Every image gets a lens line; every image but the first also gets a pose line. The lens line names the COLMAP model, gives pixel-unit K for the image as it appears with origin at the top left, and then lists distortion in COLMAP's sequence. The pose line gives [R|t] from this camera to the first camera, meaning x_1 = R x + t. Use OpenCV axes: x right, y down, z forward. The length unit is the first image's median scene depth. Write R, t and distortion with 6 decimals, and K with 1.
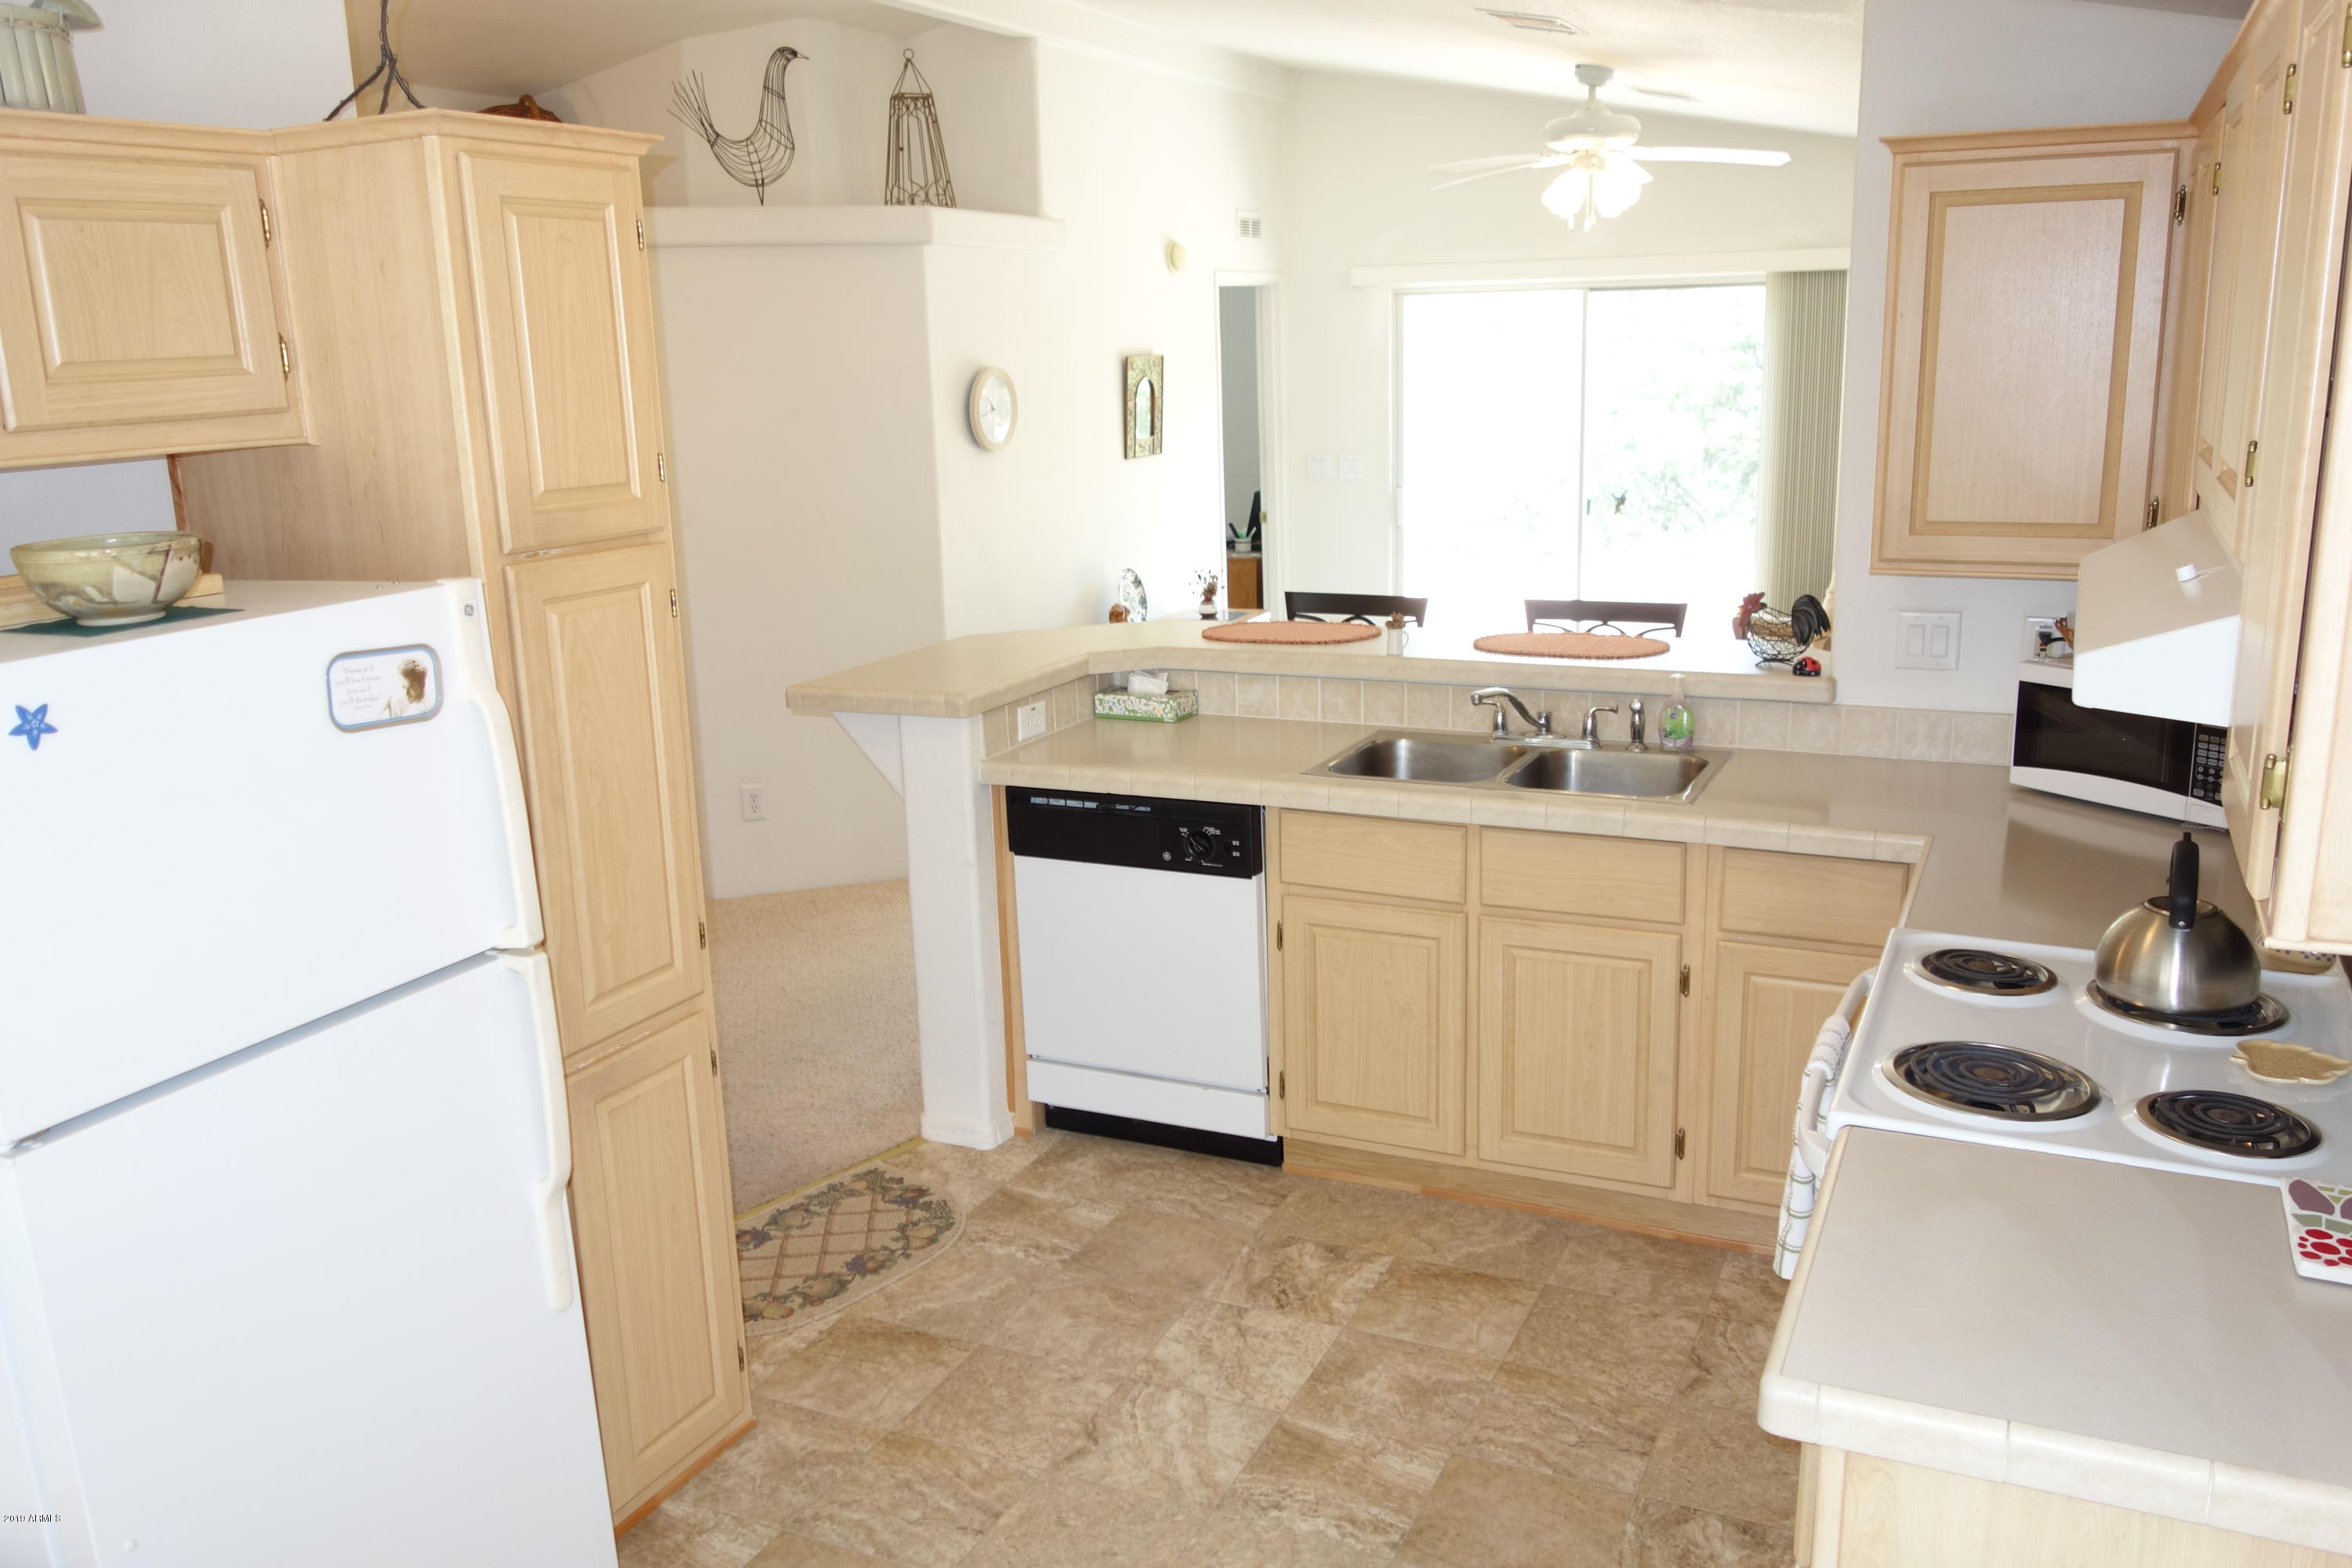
lens RADIAL K [[1865.1, 0, 1178.2], [0, 1865.1, 785.2], [0, 0, 1]] dist [-0.003045, -0.011788]
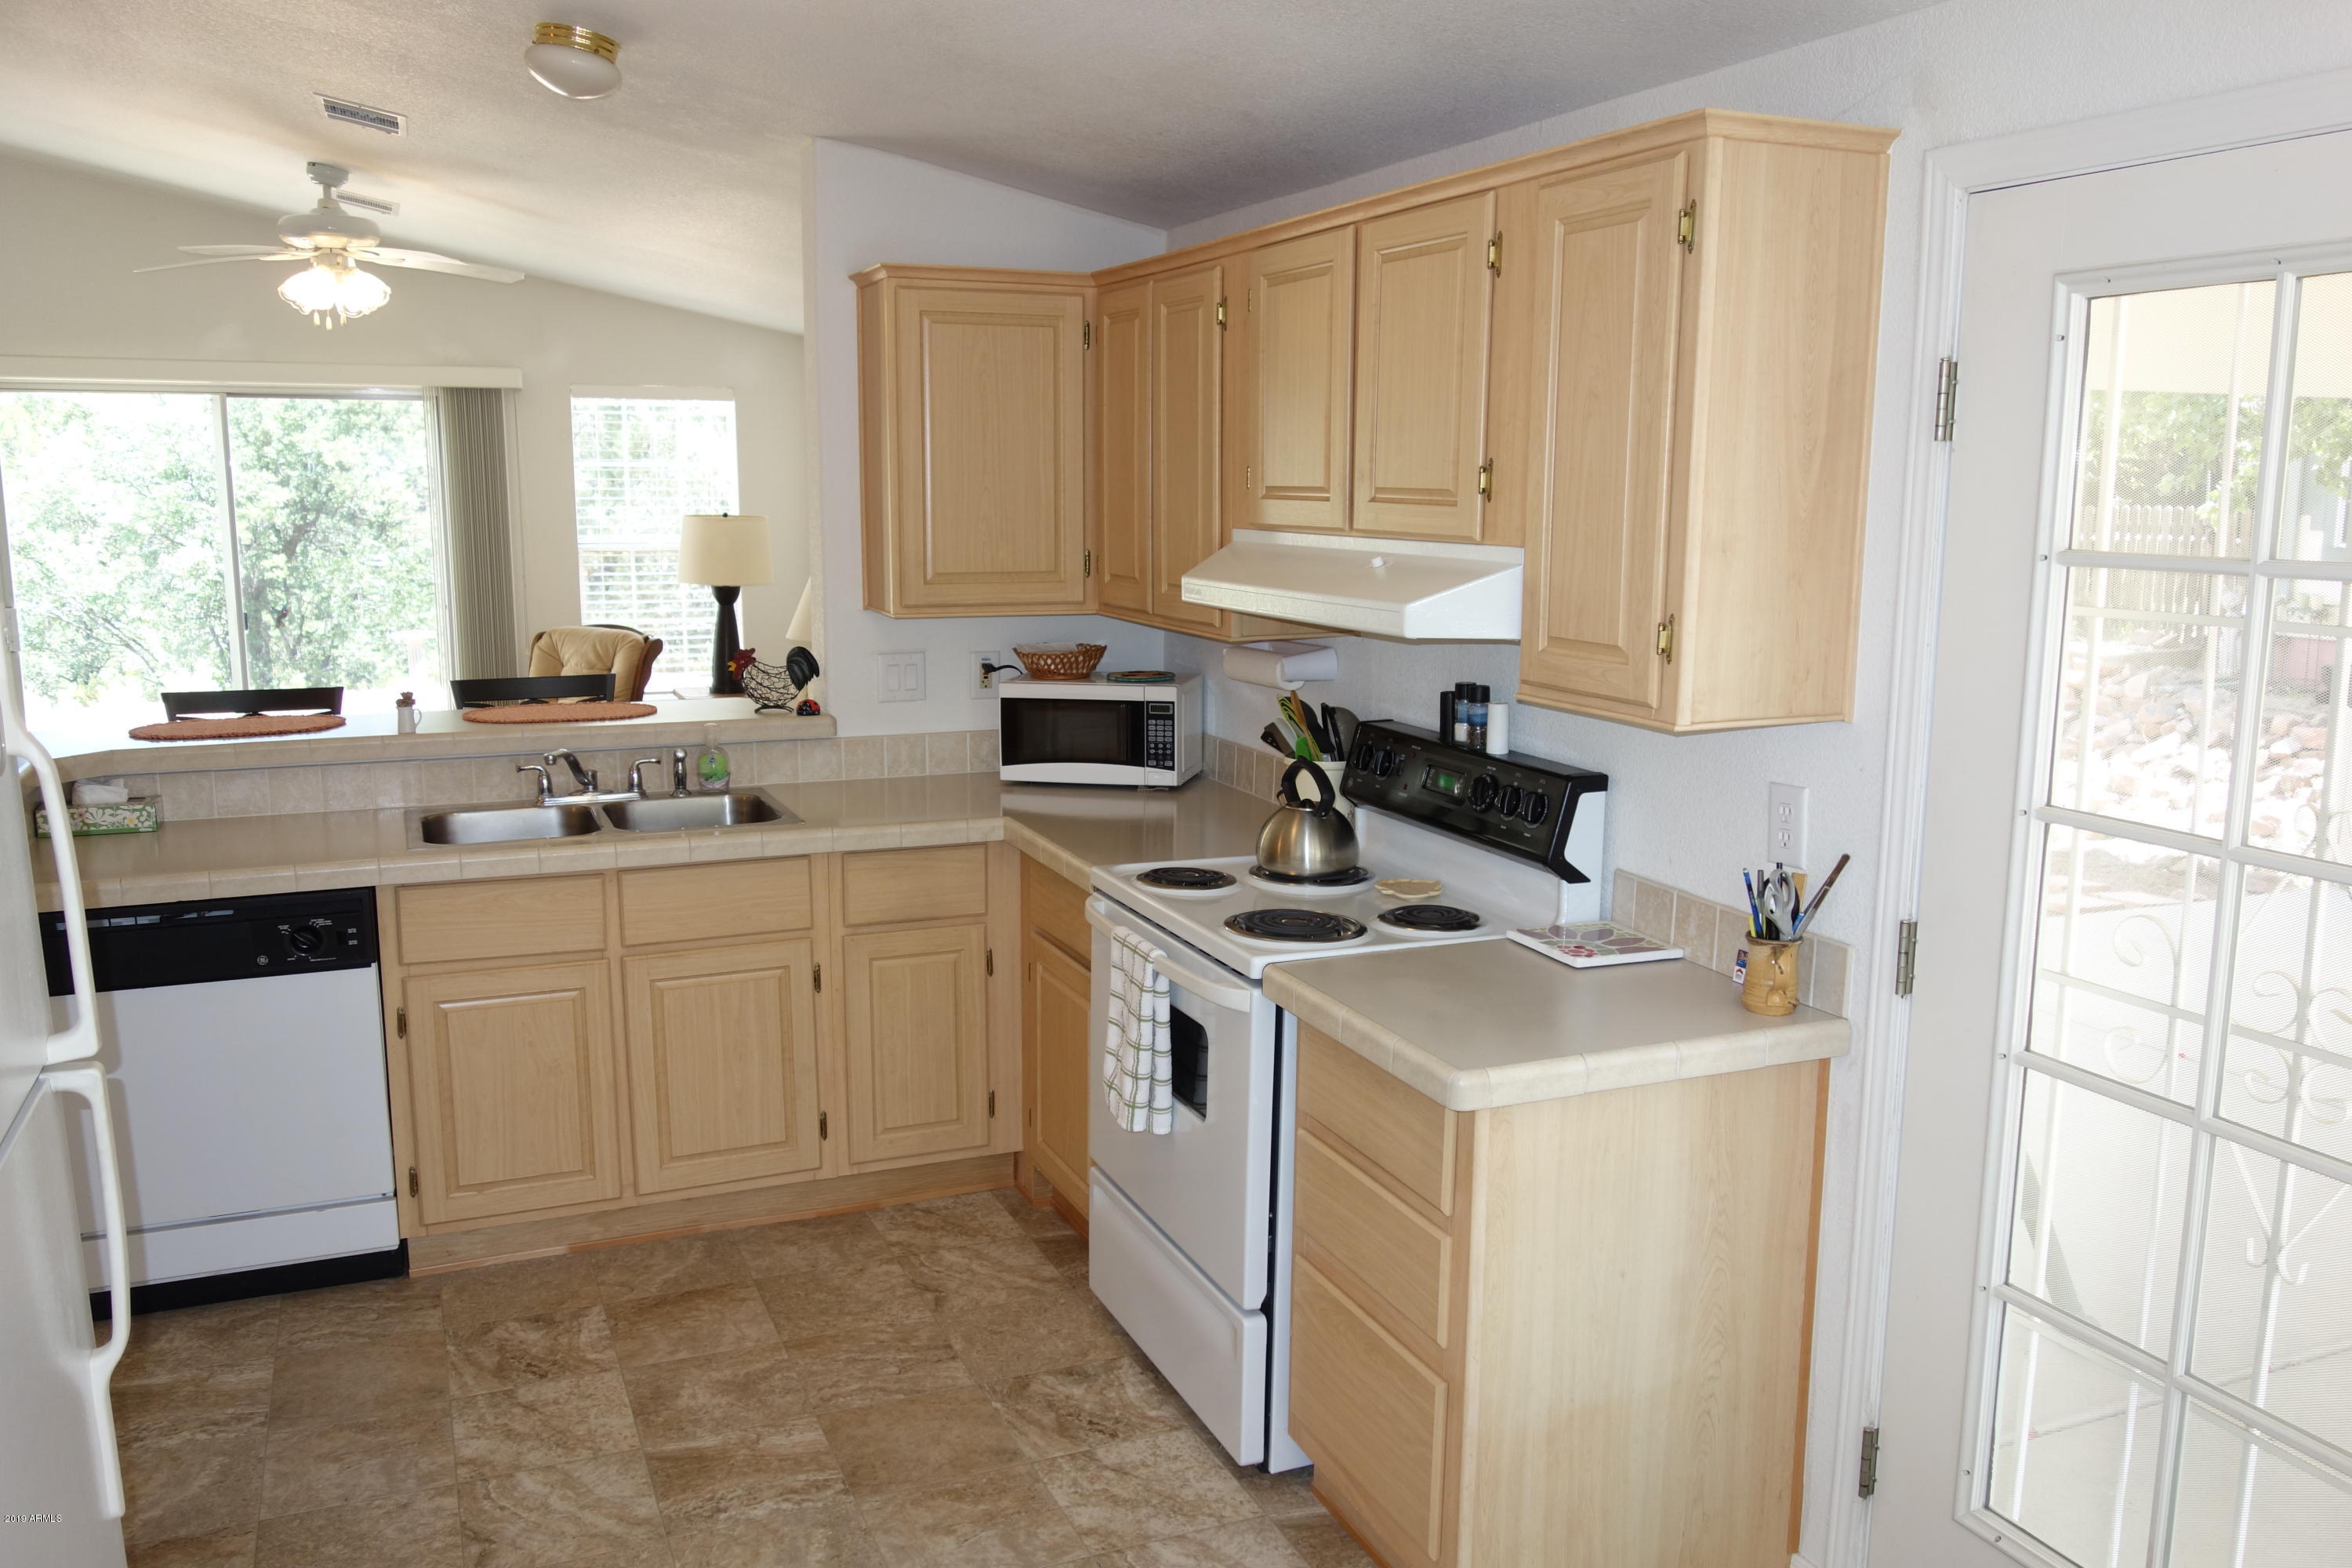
lens RADIAL K [[1865.1, 0, 1174.0], [0, 1865.1, 784.7], [0, 0, 1]] dist [-0.003045, -0.011788]
pose [[0.667507, -0.094469, 0.738587, -0.395836], [0.150987, 0.988485, -0.010024, 0.031558], [-0.729135, 0.118209, 0.674084, 0.061737]]
